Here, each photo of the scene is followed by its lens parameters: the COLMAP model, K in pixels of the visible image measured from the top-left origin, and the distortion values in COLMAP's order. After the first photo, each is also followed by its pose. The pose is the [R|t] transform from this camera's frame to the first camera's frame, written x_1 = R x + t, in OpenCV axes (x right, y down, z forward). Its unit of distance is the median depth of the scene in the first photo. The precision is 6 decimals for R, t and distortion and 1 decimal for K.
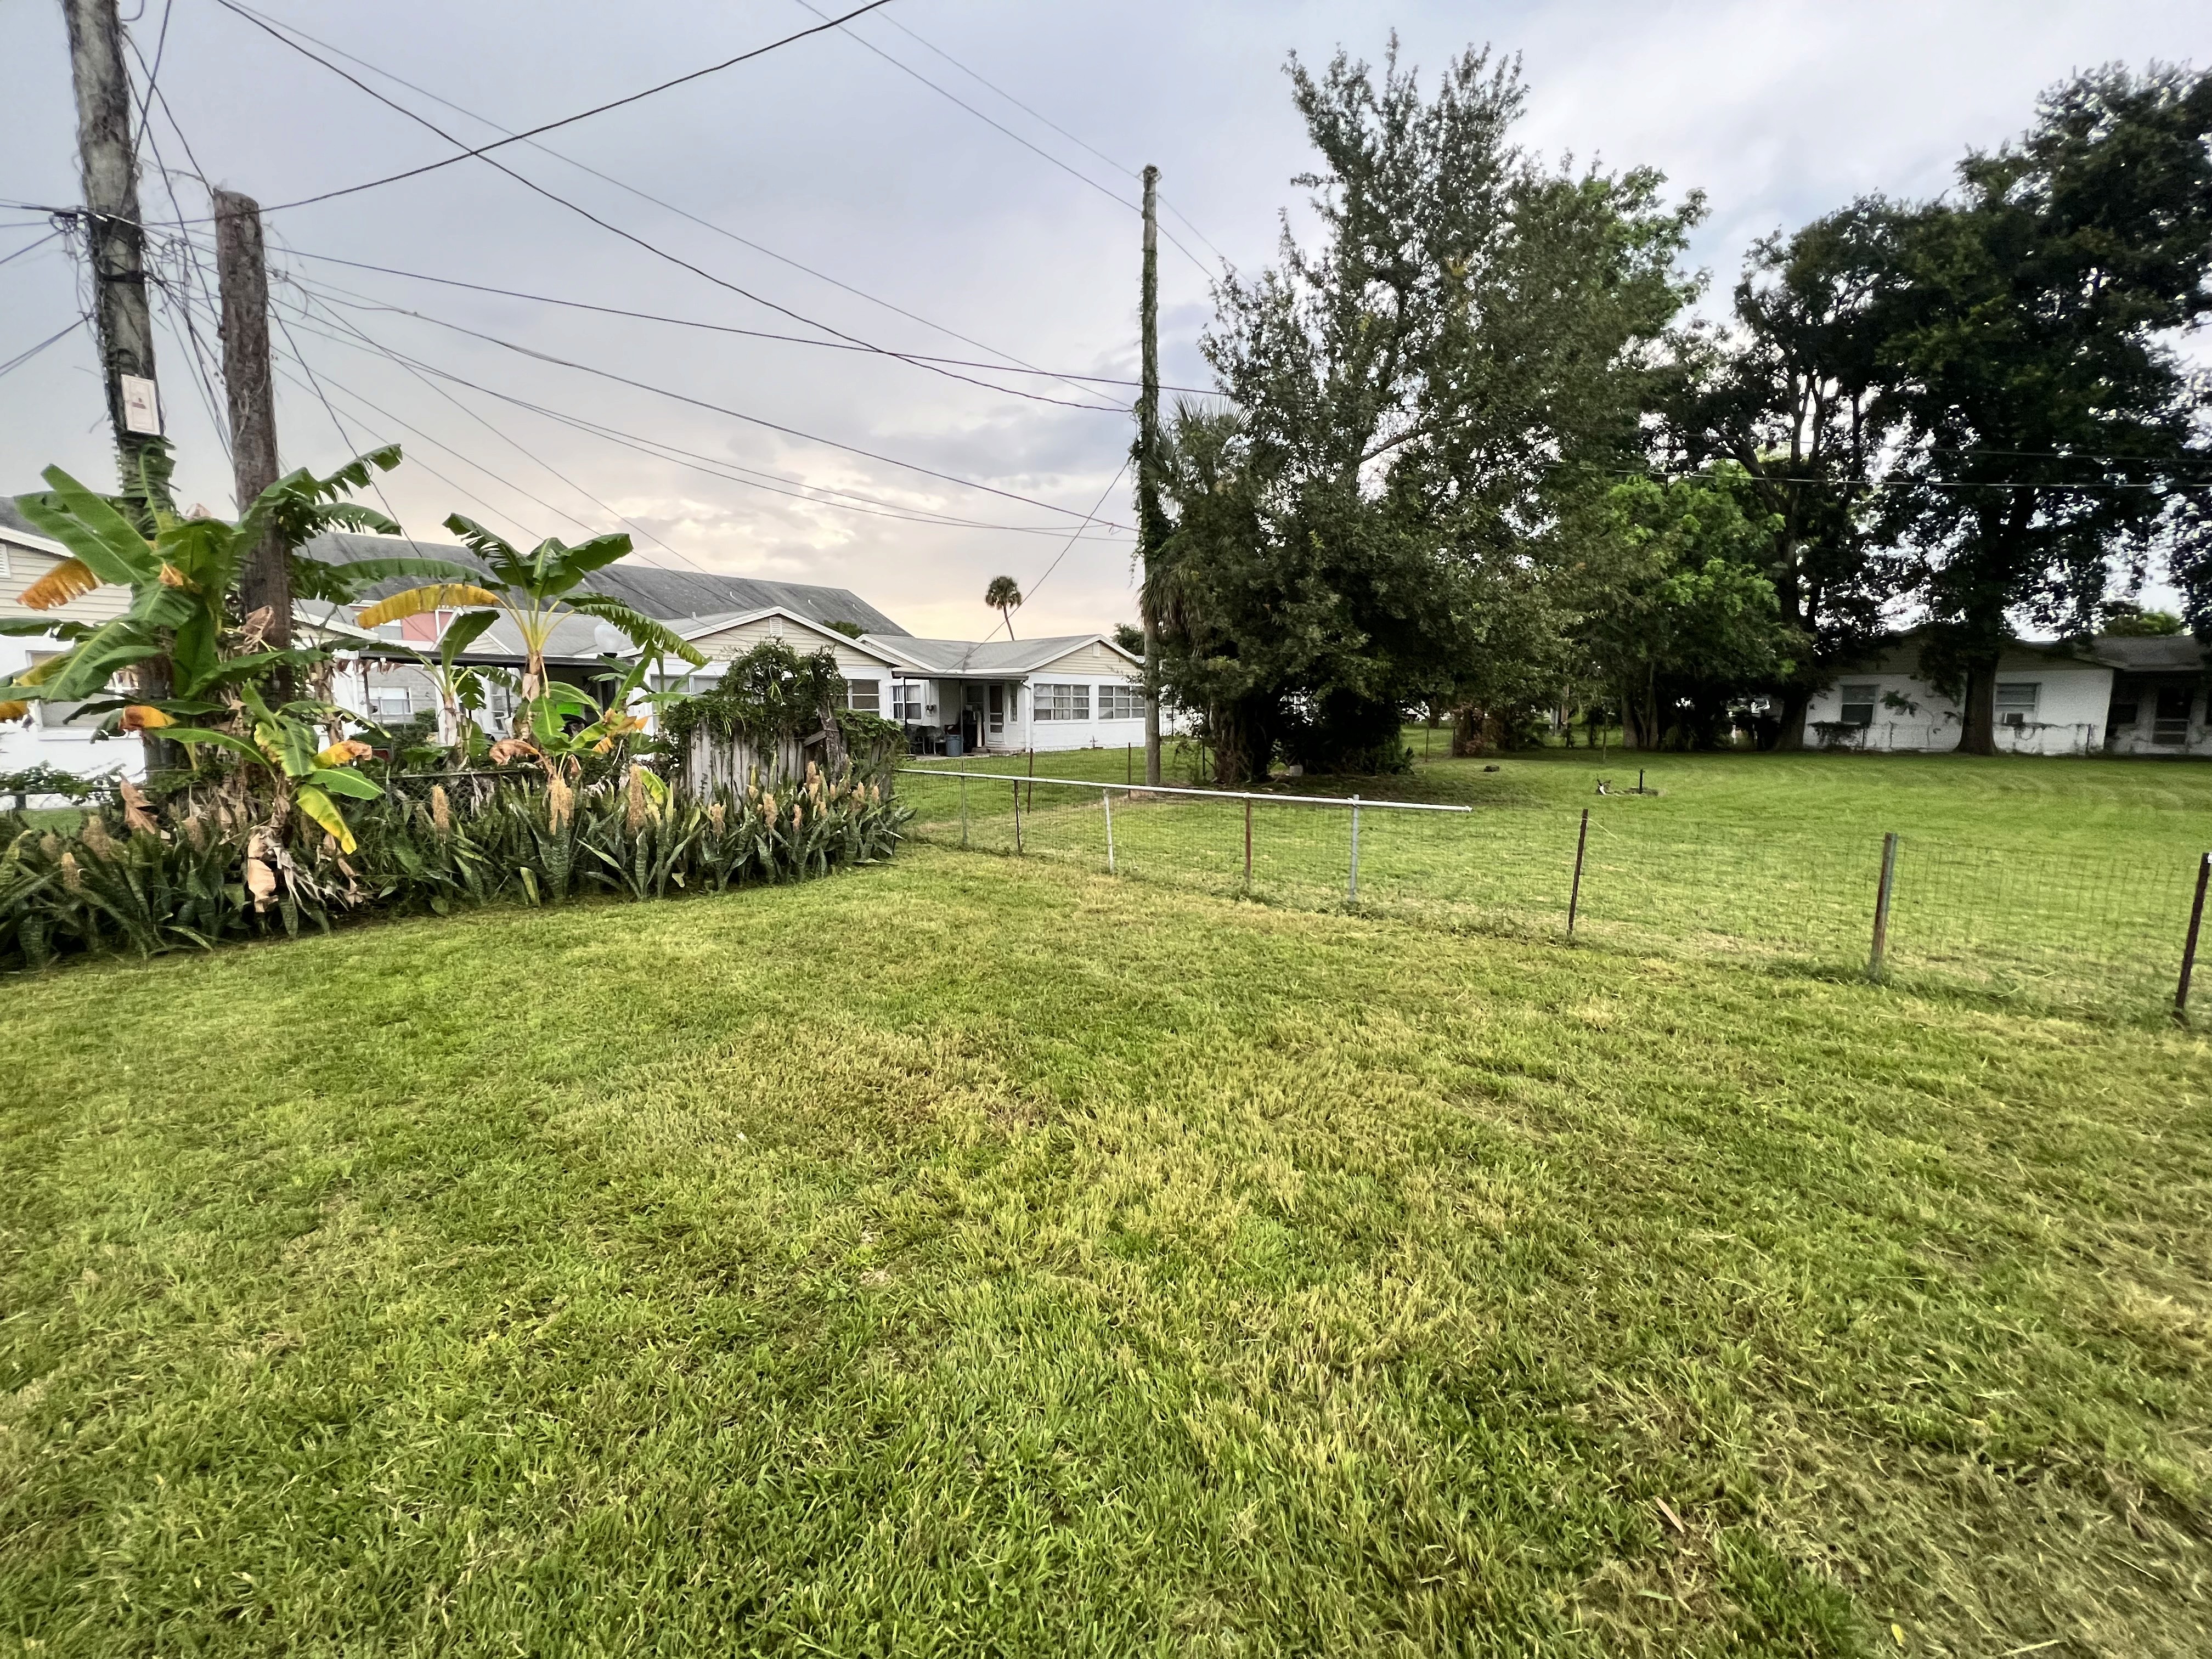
lens RADIAL K [[884.7, 0, 1094.6], [0, 884.7, 820.7], [0, 0, 1]] dist [0.000040, -0.000127]
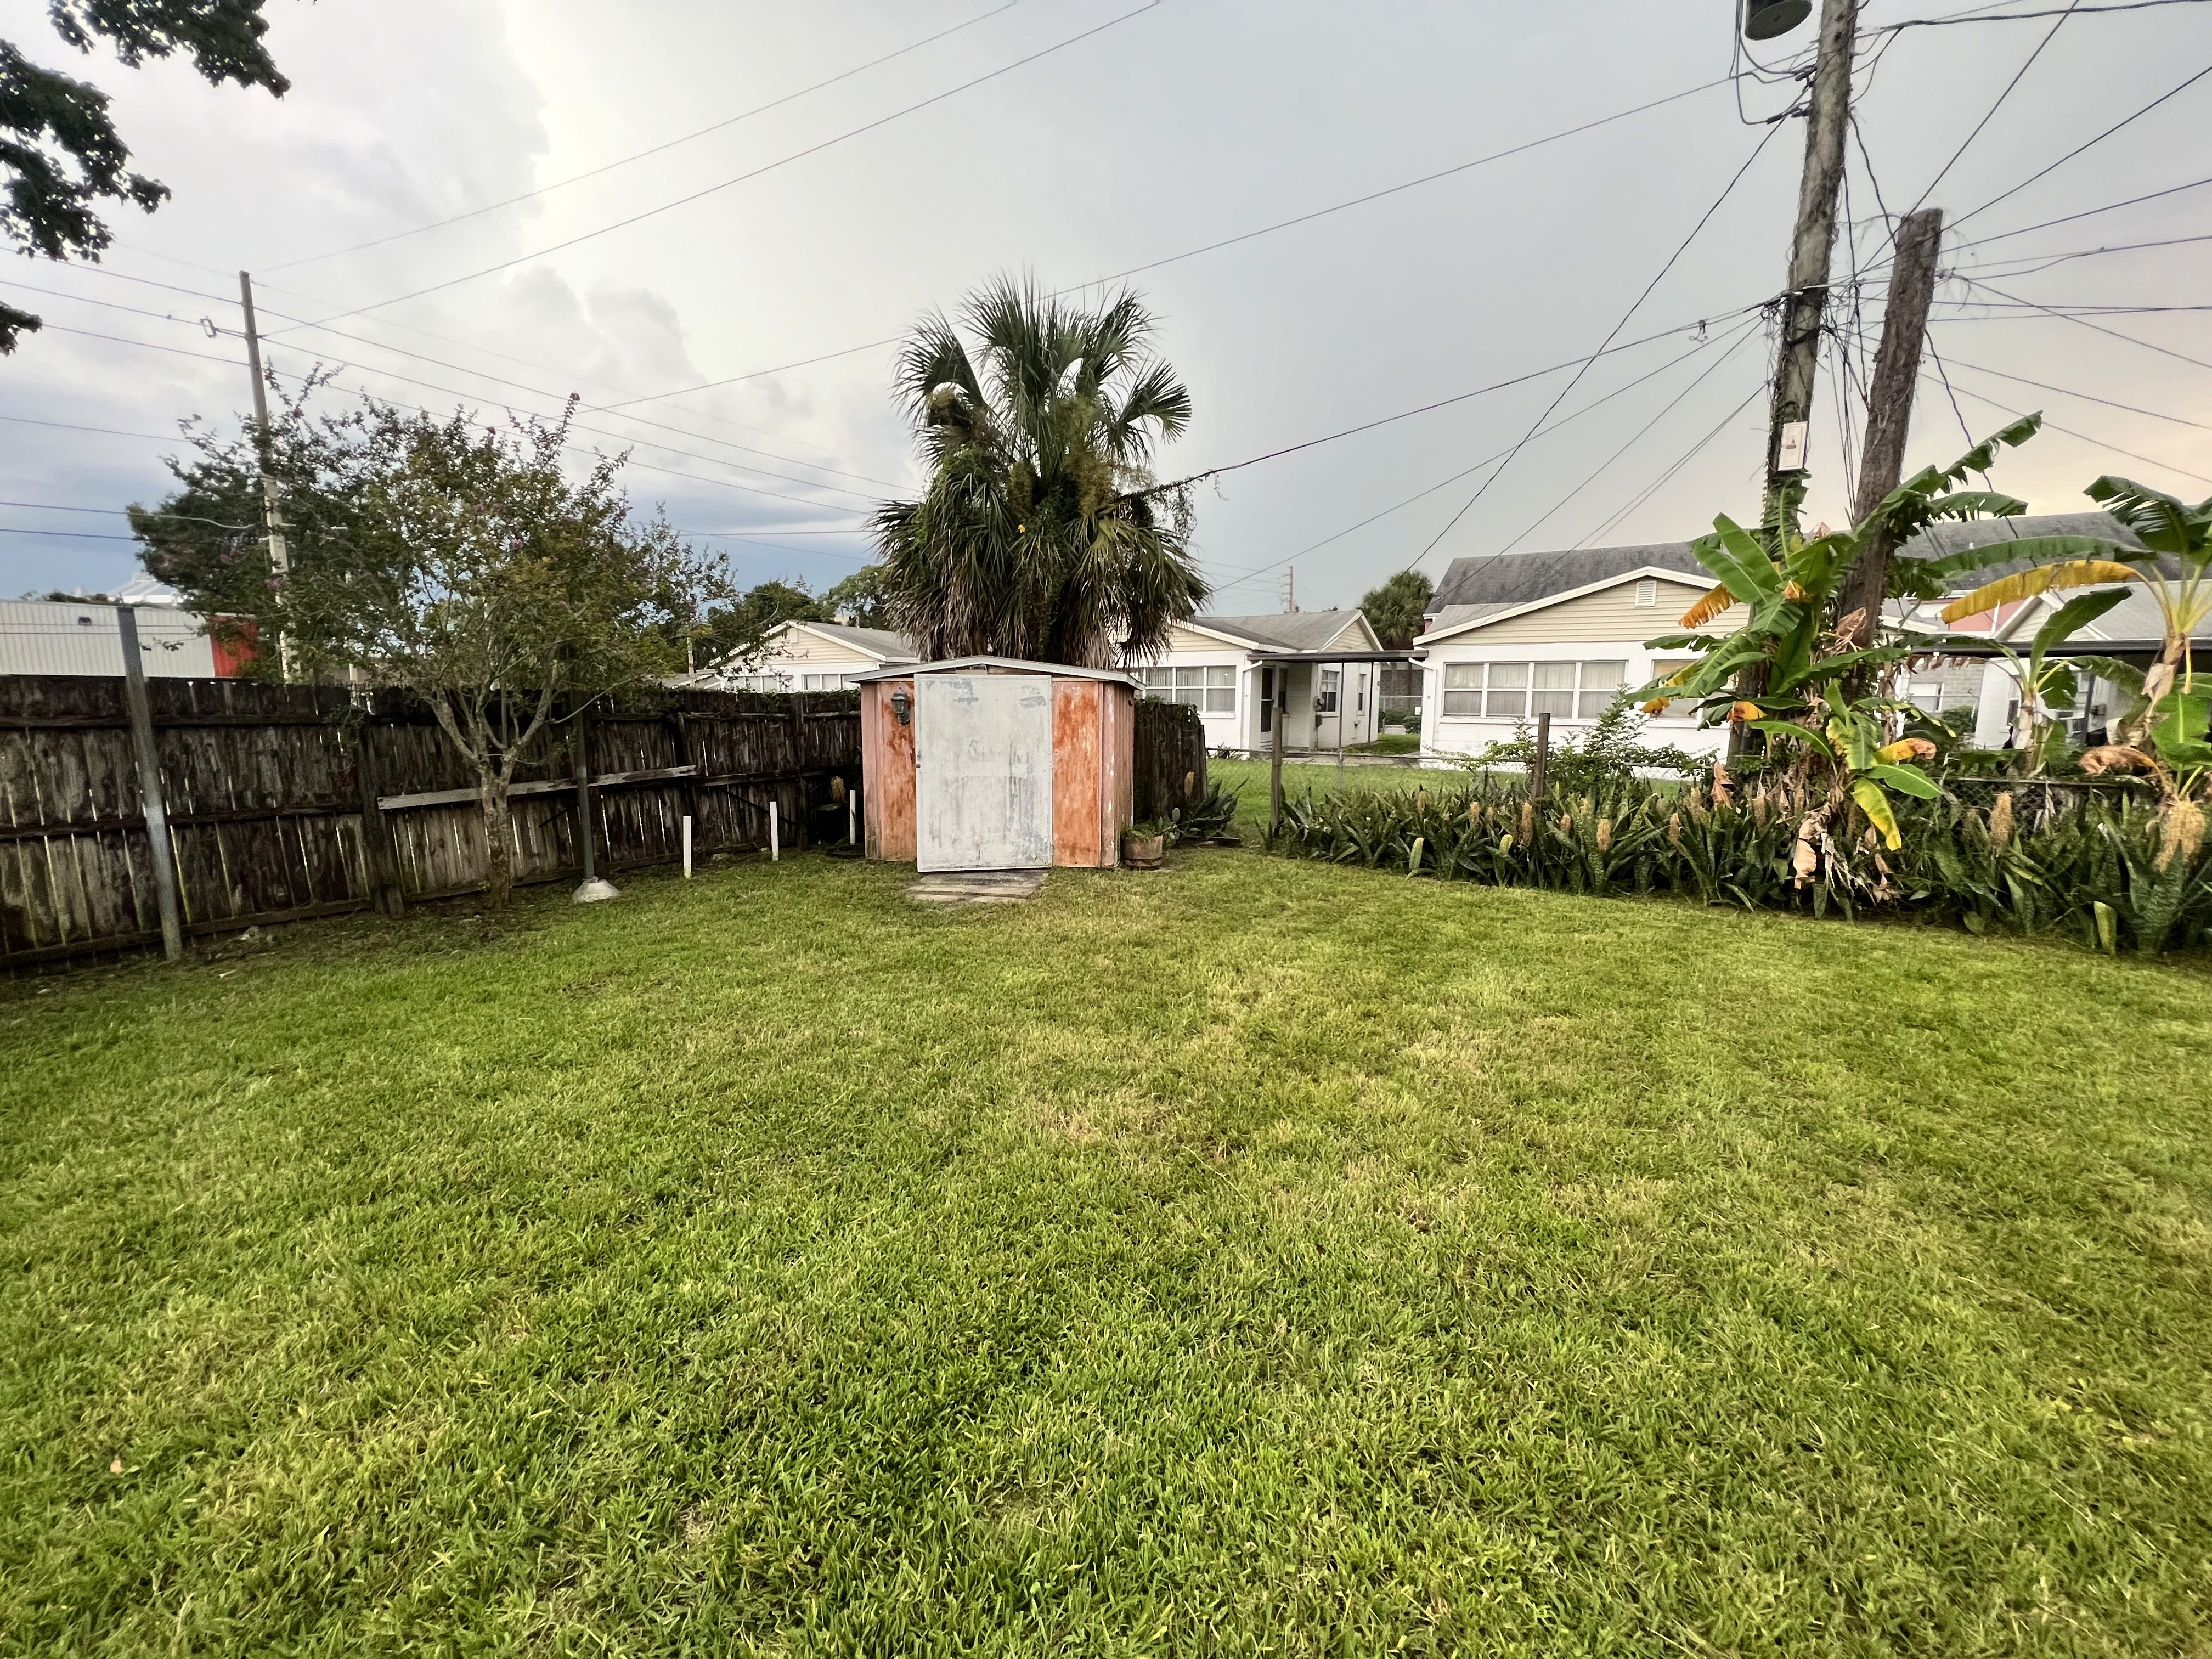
lens RADIAL K [[884.7, 0, 1104.3], [0, 884.7, 821.6], [0, 0, 1]] dist [0.000040, -0.000127]
pose [[0.166030, 0.138291, -0.976376, -0.012134], [-0.133441, 0.984162, 0.116702, 0.006279], [0.977050, 0.110913, 0.181854, -0.050665]]
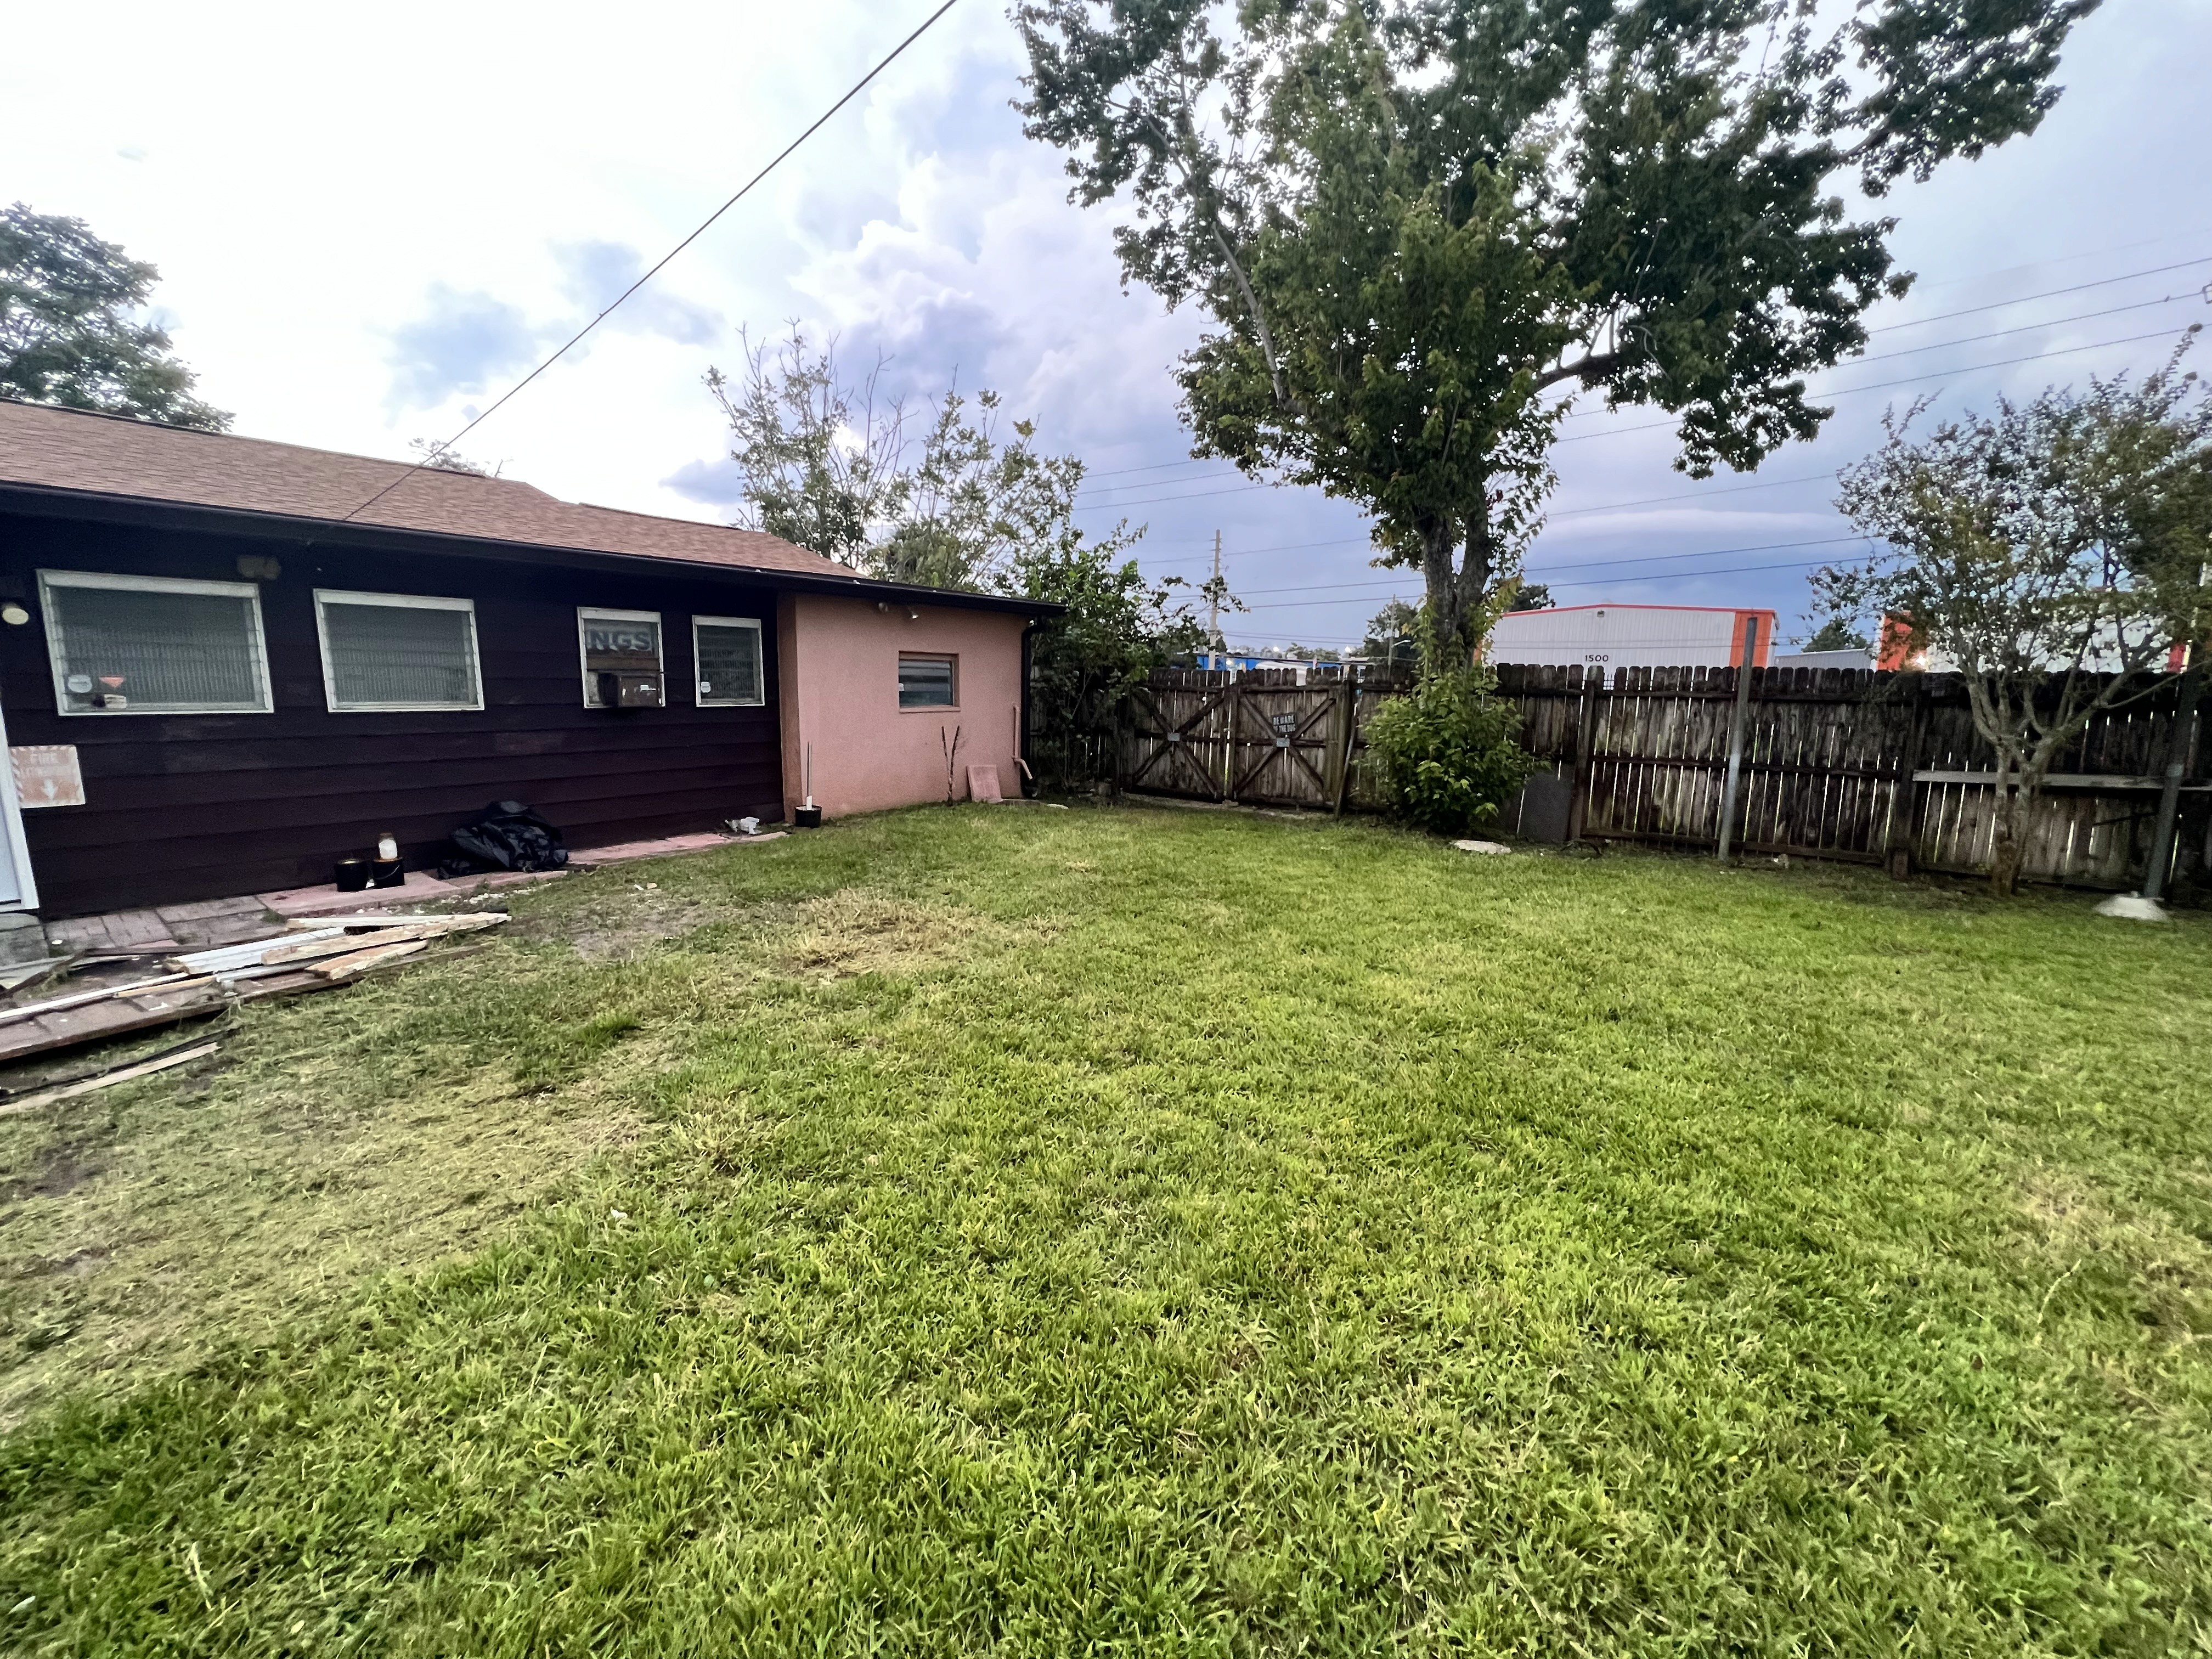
lens RADIAL K [[884.7, 0, 1106.0], [0, 884.7, 822.3], [0, 0, 1]] dist [0.000040, -0.000127]
pose [[-0.997926, 0.000712, -0.064361, -0.033400], [-0.017714, 0.958287, 0.285260, -0.025804], [0.061880, 0.285808, -0.956287, 0.294325]]
